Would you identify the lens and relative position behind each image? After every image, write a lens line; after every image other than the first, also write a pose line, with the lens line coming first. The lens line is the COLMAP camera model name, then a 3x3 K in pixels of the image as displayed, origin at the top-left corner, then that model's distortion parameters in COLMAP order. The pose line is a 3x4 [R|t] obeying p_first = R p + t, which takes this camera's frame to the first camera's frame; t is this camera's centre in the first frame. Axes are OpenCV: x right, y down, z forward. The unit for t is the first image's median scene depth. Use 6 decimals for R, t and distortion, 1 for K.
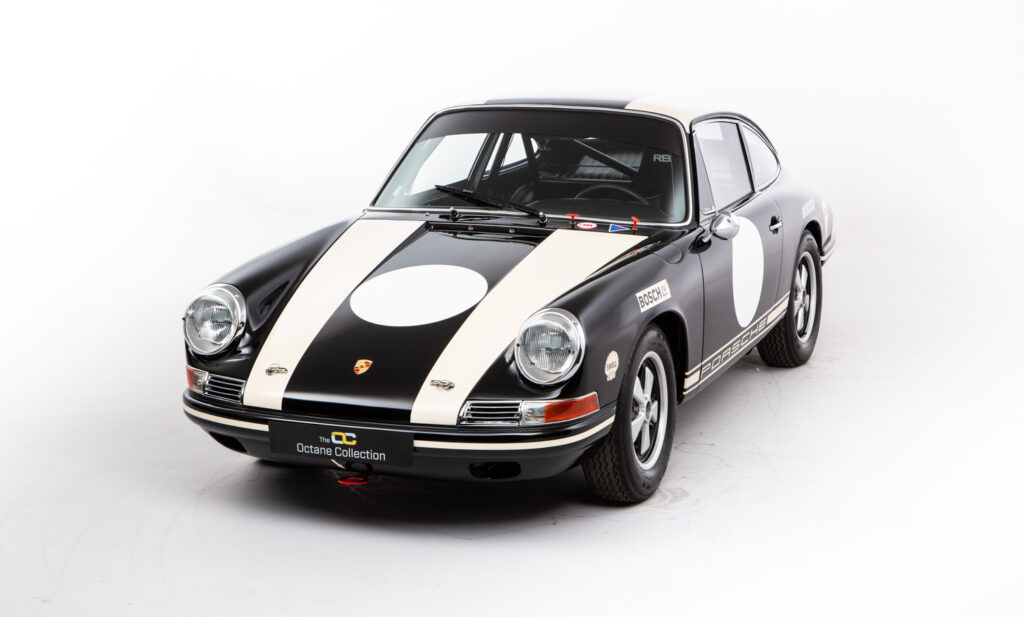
lens RADIAL K [[1919.2, 0, 513.0], [0, 1919.2, 310.4], [0, 0, 1]] dist [0.380313, 0.000000]
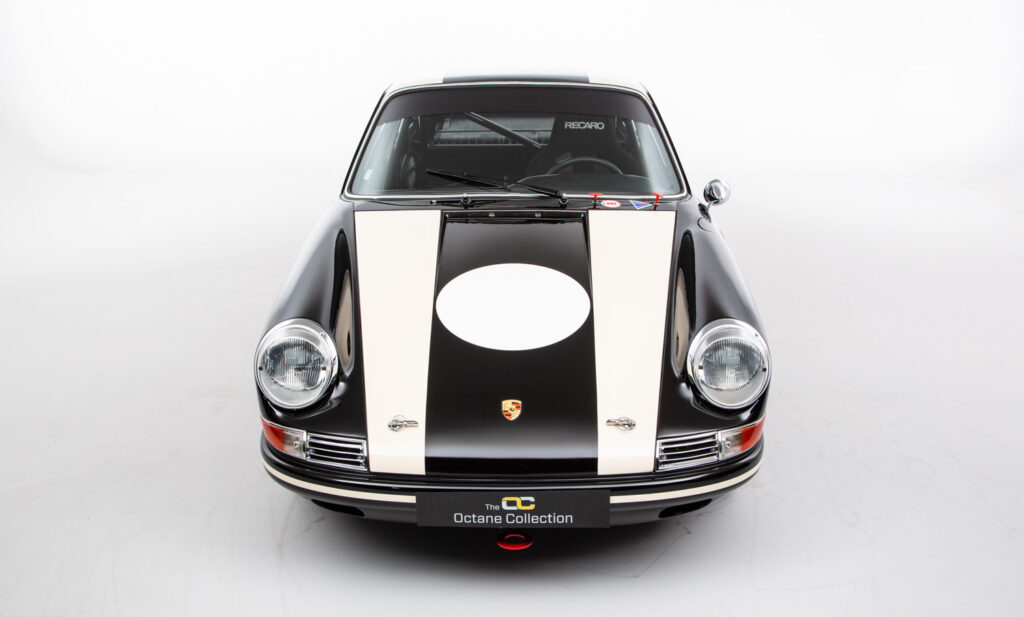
lens RADIAL K [[1043.1, 0, 514.5], [0, 1043.1, 312.6], [0, 0, 1]] dist [0.021188, 0.000000]
pose [[0.926231, -0.117207, 0.358273, -0.229570], [0.070989, 0.987663, 0.139583, -0.074397], [-0.370213, -0.103852, 0.923124, 0.563570]]
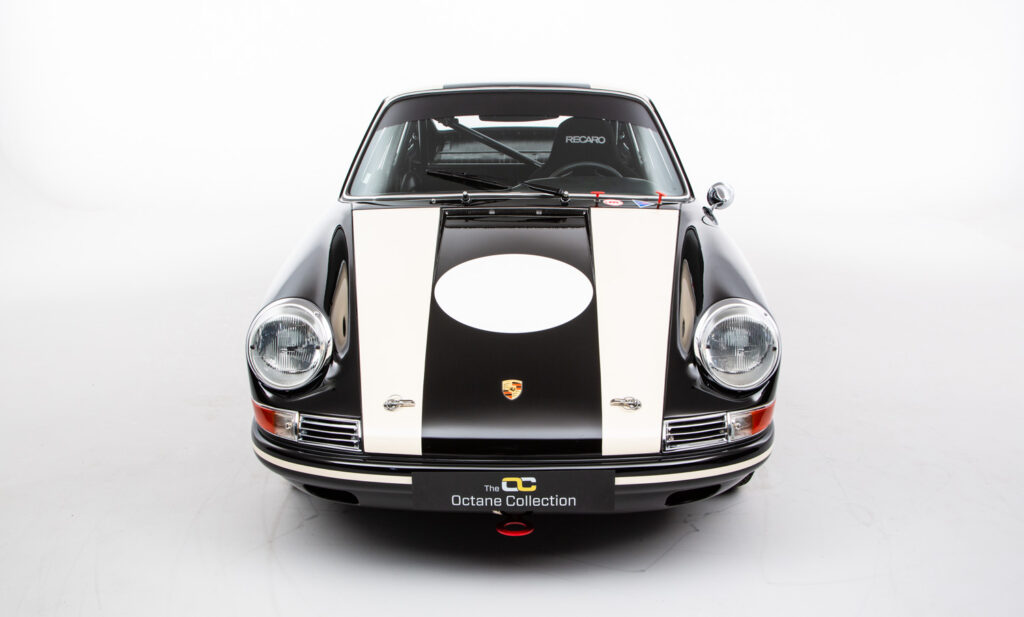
lens RADIAL K [[1043.1, 0, 510.6], [0, 1043.1, 308.7], [0, 0, 1]] dist [0.021188, 0.000000]
pose [[0.927670, -0.091039, 0.362132, -0.228794], [0.070012, 0.995031, 0.070799, -0.034852], [-0.366778, -0.040325, 0.929434, 0.573912]]
